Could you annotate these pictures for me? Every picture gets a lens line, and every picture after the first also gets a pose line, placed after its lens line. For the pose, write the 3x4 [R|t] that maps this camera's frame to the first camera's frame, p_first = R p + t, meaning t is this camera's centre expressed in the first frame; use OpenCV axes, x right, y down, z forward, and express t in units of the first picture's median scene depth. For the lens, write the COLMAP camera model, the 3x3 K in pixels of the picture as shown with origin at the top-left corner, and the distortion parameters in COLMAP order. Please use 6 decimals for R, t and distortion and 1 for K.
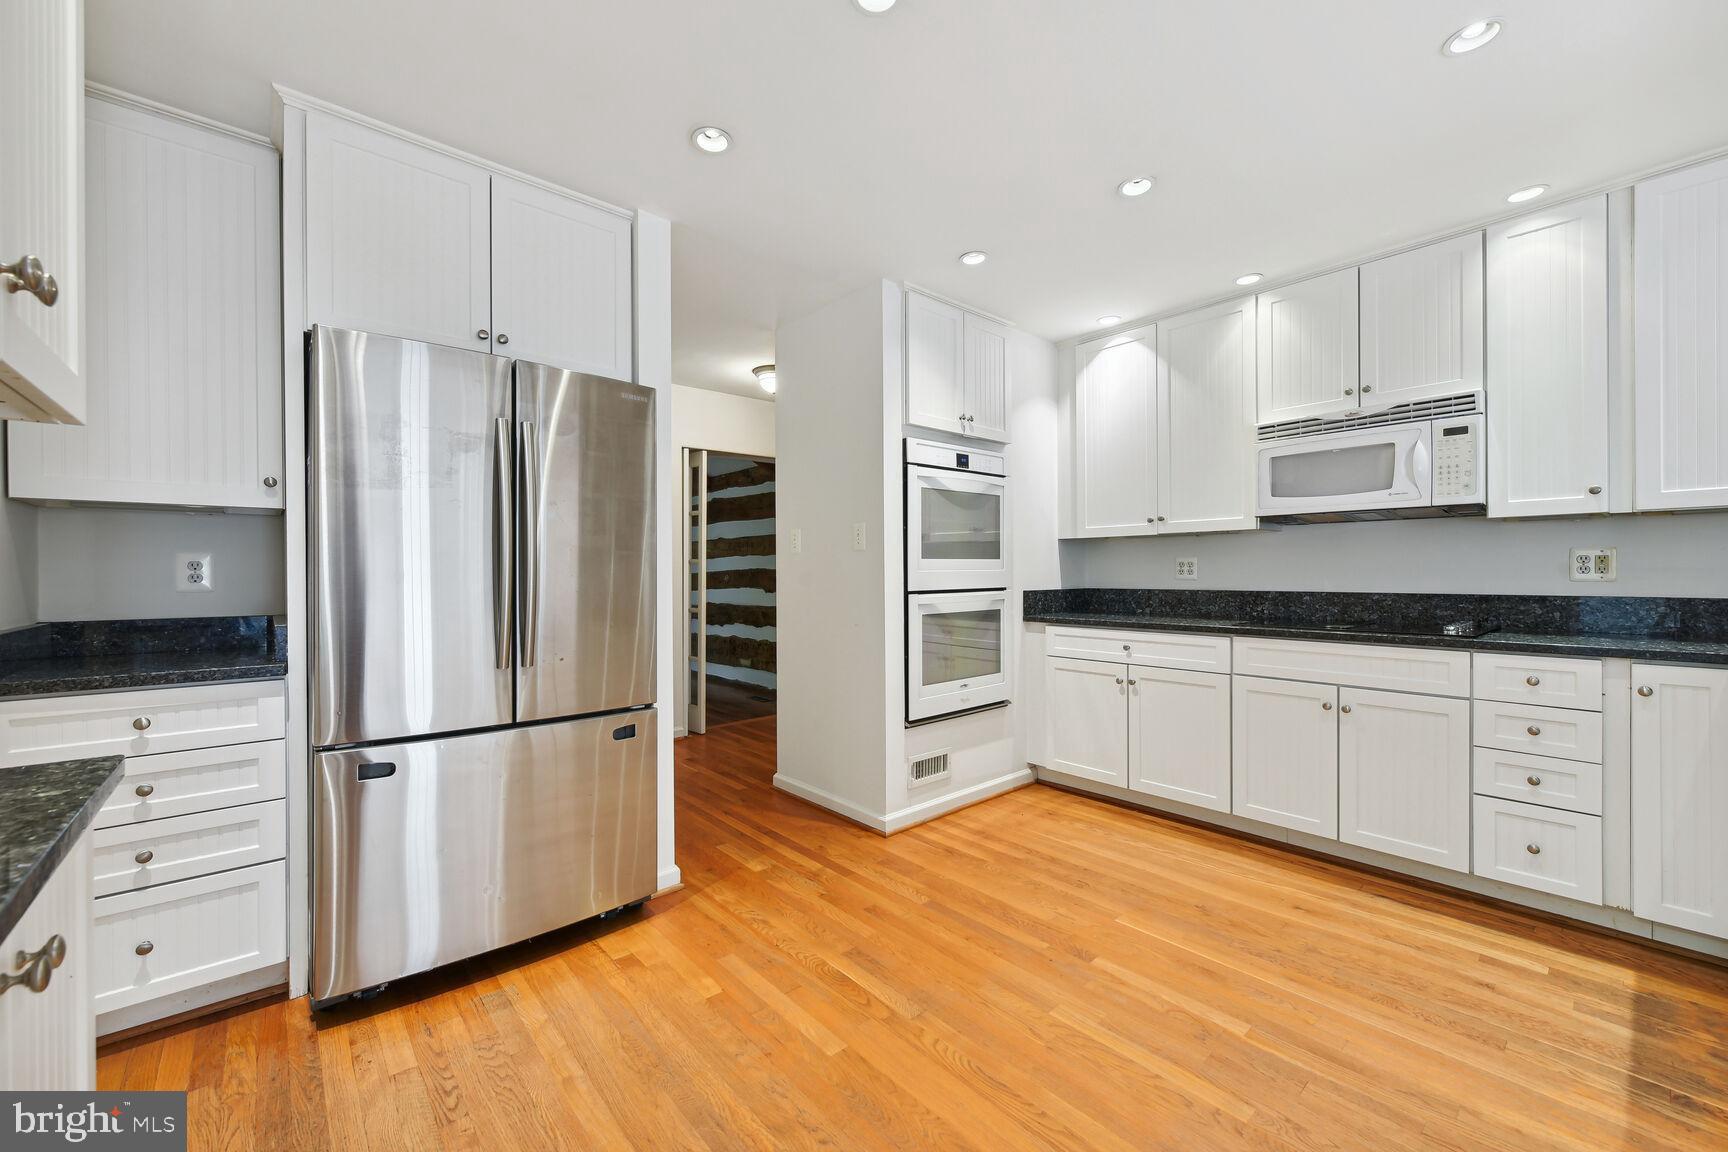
lens RADIAL K [[683.2, 0, 864.0], [0, 683.2, 574.1], [0, 0, 1]] dist [-0.000154, -0.000936]
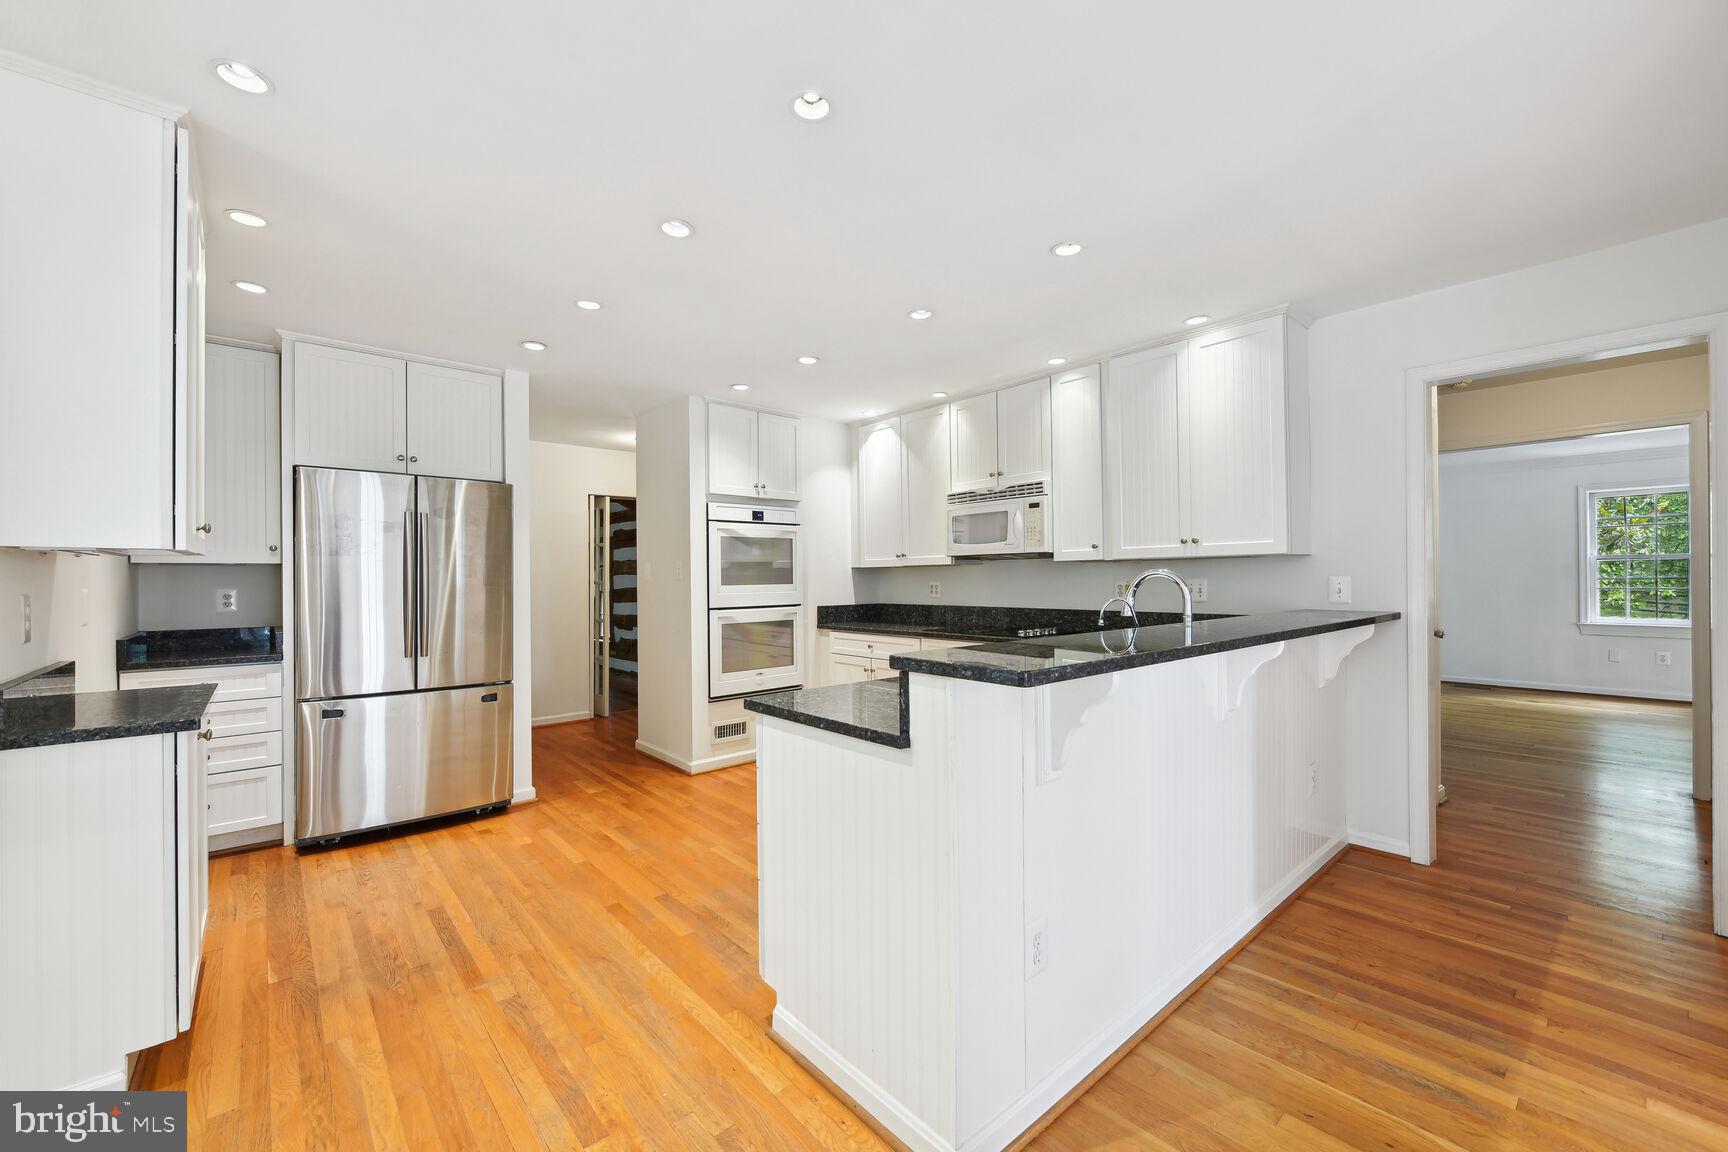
lens RADIAL K [[683.2, 0, 861.5], [0, 683.2, 575.4], [0, 0, 1]] dist [-0.000154, -0.000936]
pose [[0.999992, -0.003521, 0.001907, 0.467944], [0.003536, 0.999962, -0.007994, -0.038723], [-0.001879, 0.008000, 0.999966, -0.555157]]
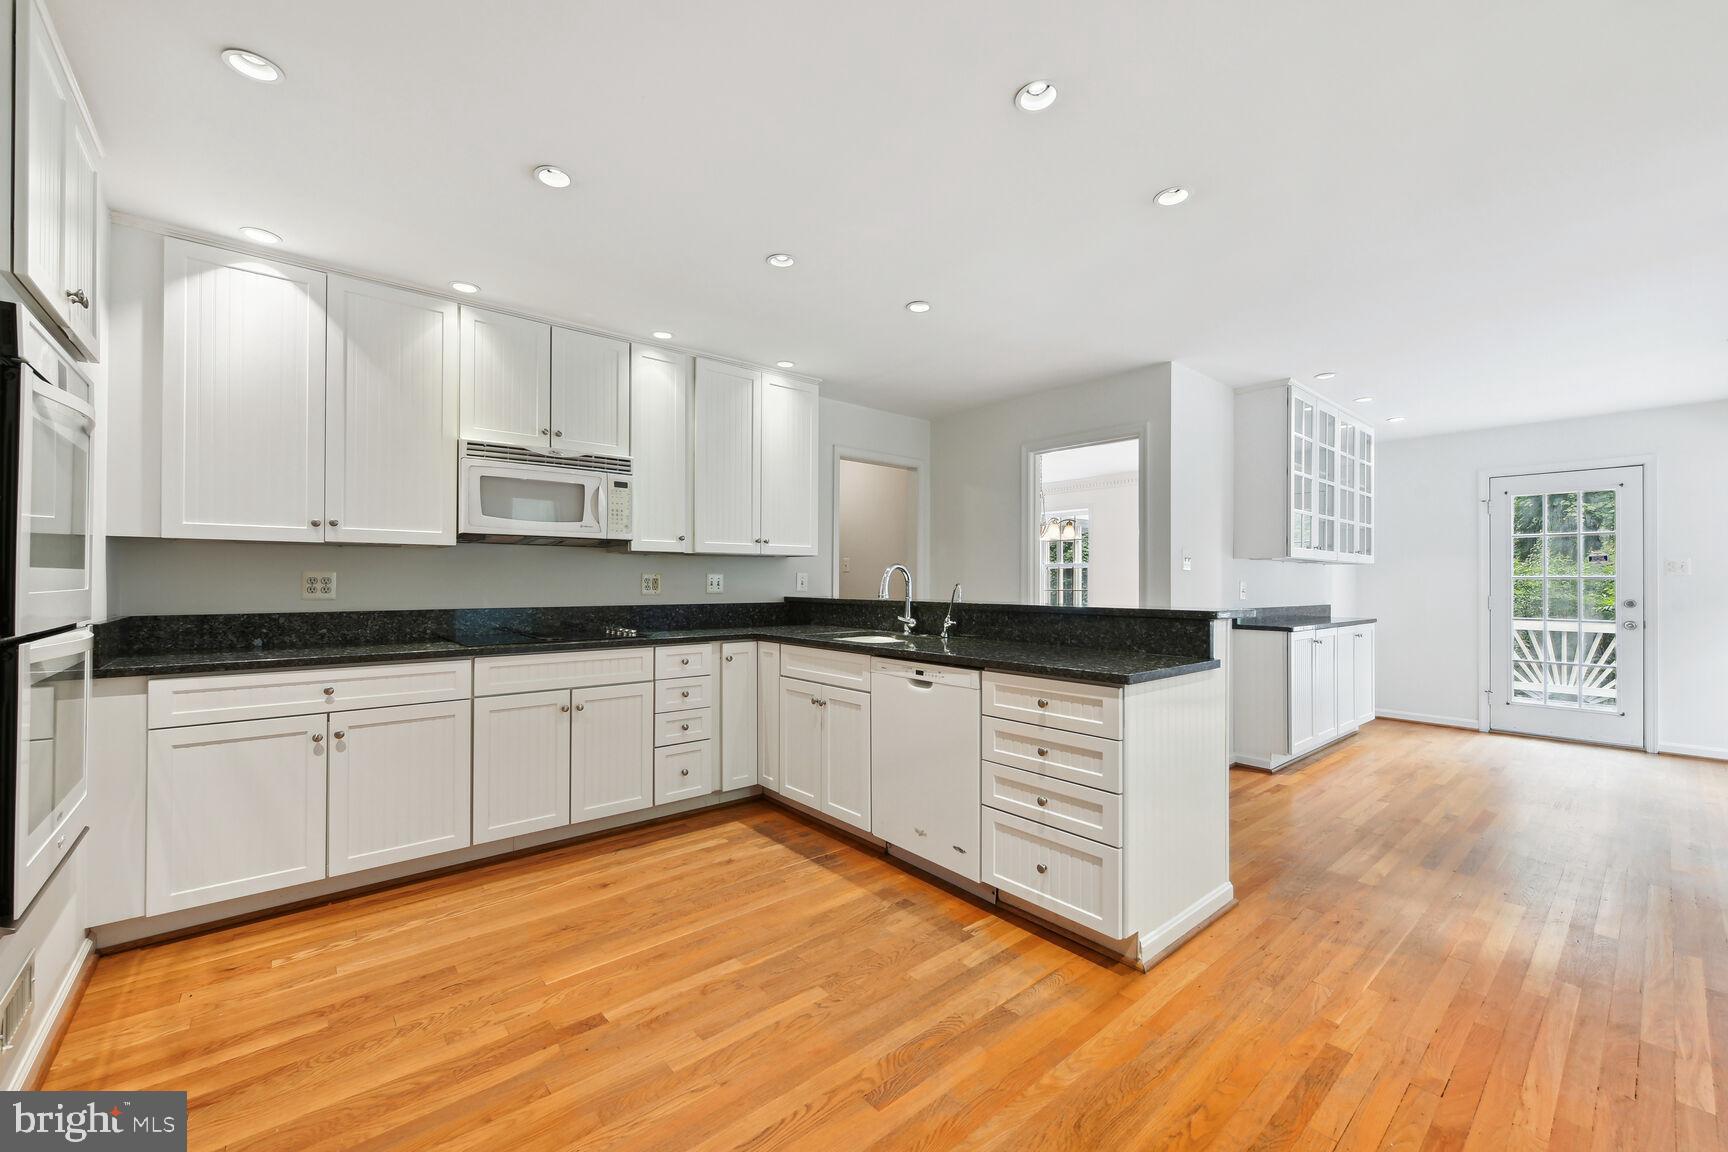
lens RADIAL K [[683.2, 0, 848.8], [0, 683.2, 576.2], [0, 0, 1]] dist [-0.000154, -0.000936]
pose [[0.021670, 0.013392, 0.999675, -0.462311], [0.002243, 0.999907, -0.013443, -0.010402], [-0.999763, 0.002533, 0.021638, 0.521635]]
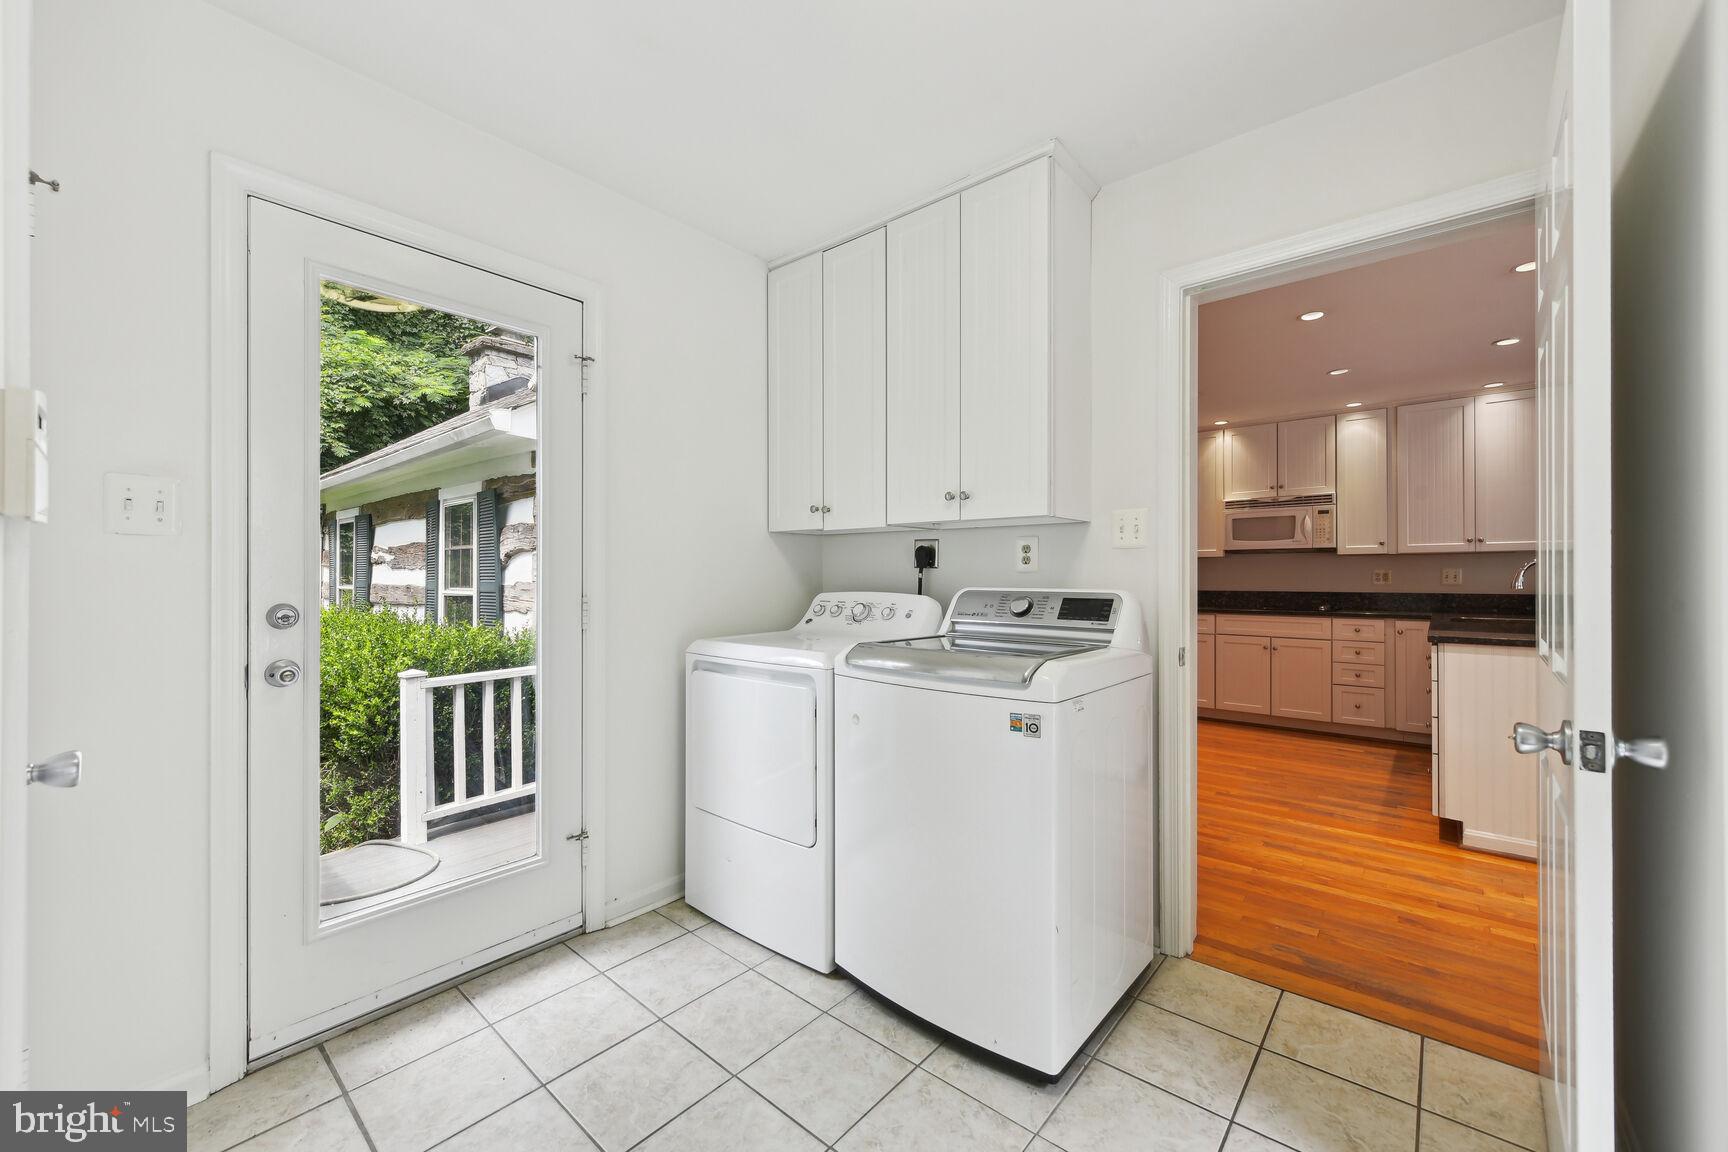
lens RADIAL K [[683.2, 0, 859.4], [0, 683.2, 576.5], [0, 0, 1]] dist [-0.000154, -0.000936]
pose [[0.987640, 0.001119, 0.156734, -0.835732], [-0.000757, 0.999997, -0.002369, -0.009480], [-0.156736, 0.002221, 0.987638, -0.811271]]
